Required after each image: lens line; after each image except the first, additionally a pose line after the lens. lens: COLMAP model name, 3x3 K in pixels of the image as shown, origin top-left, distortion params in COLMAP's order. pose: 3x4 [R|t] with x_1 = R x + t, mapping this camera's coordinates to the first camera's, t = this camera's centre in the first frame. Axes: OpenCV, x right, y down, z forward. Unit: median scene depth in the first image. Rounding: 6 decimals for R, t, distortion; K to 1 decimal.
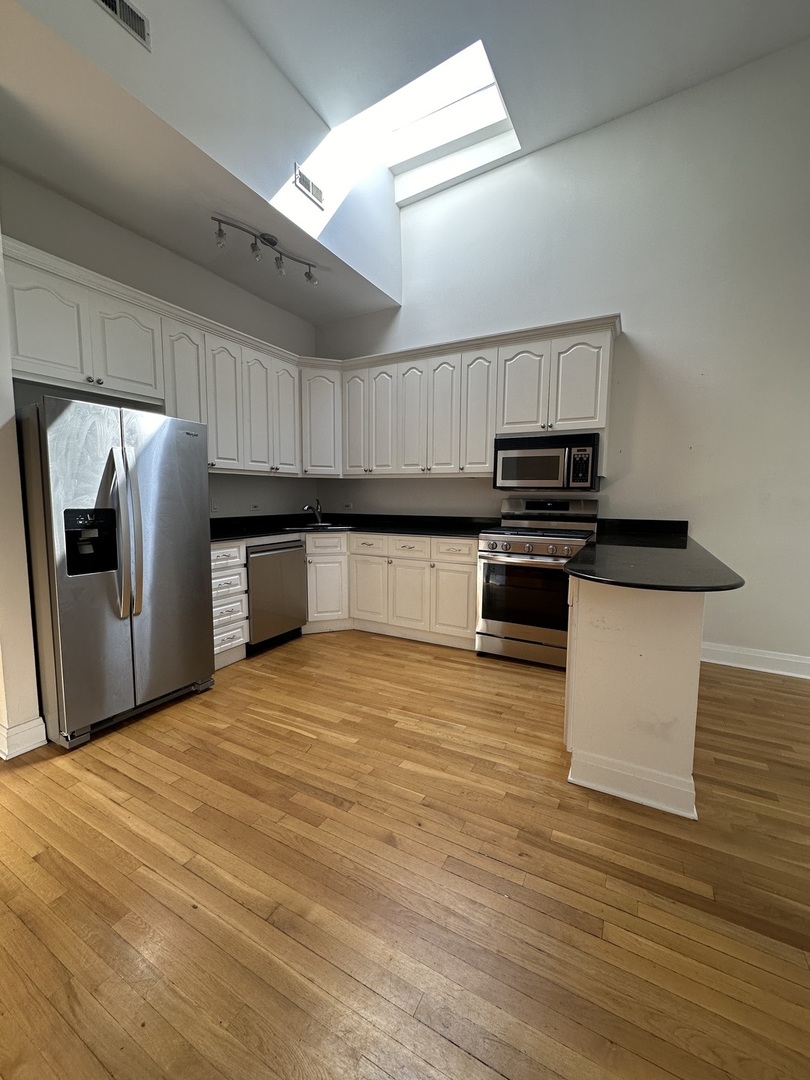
lens RADIAL K [[431.4, 0, 406.5], [0, 431.4, 539.2], [0, 0, 1]] dist [-0.001632, 0.000574]
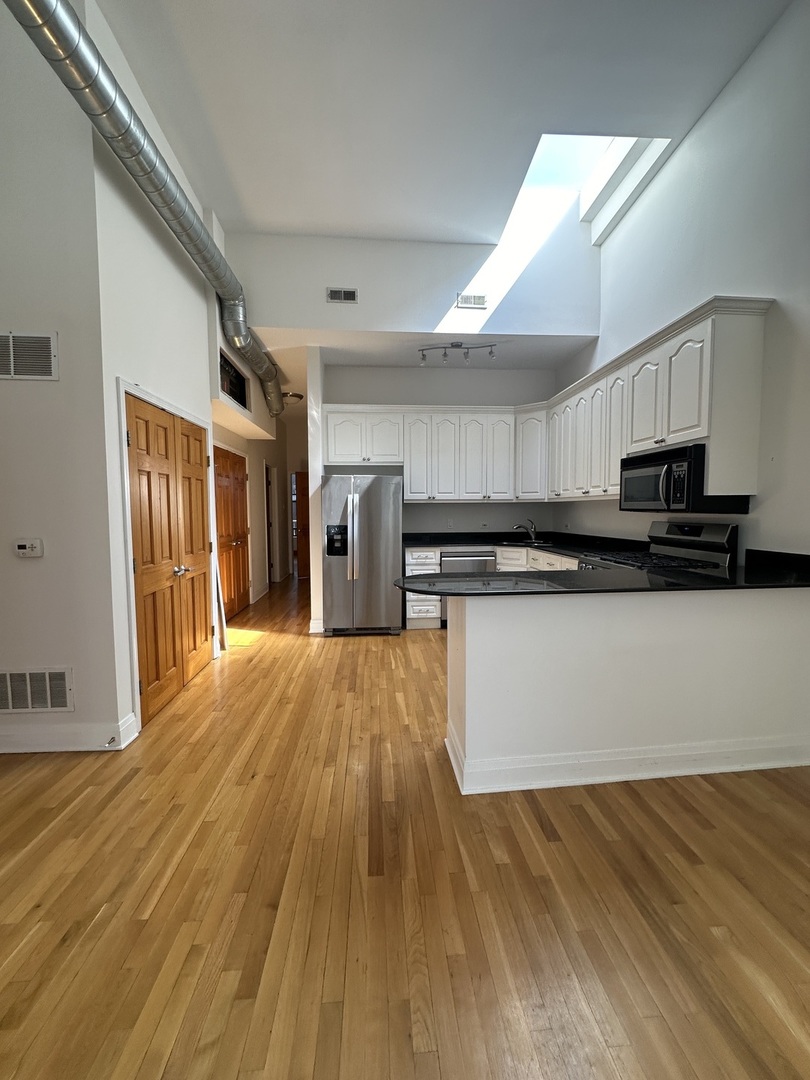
lens RADIAL K [[431.4, 0, 404.0], [0, 431.4, 537.7], [0, 0, 1]] dist [-0.001632, 0.000574]
pose [[0.539028, 0.042076, -0.841236, 0.802424], [-0.075899, 0.997115, 0.001240, -0.024367], [0.838861, 0.063181, 0.540666, 0.089558]]
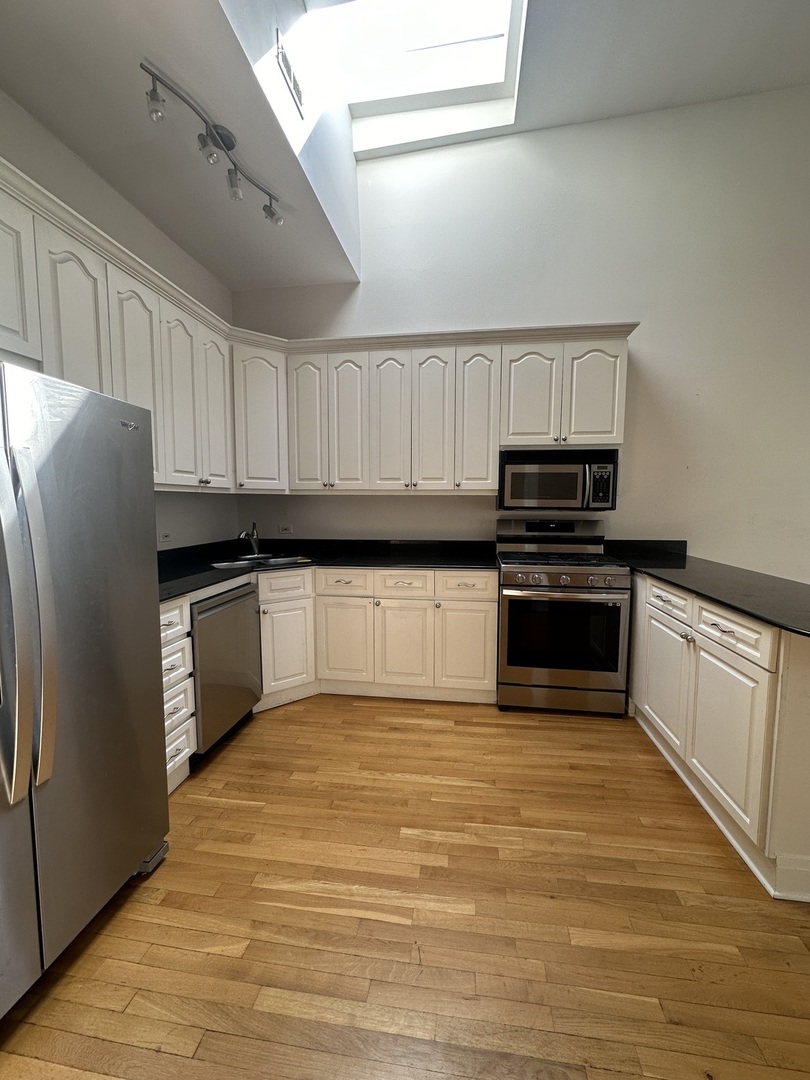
lens RADIAL K [[431.4, 0, 407.2], [0, 431.4, 539.0], [0, 0, 1]] dist [-0.001632, 0.000574]
pose [[0.937639, -0.034926, 0.345853, -0.286377], [0.040797, 0.999120, -0.009707, -0.060864], [-0.345209, 0.023212, 0.938239, 0.281715]]
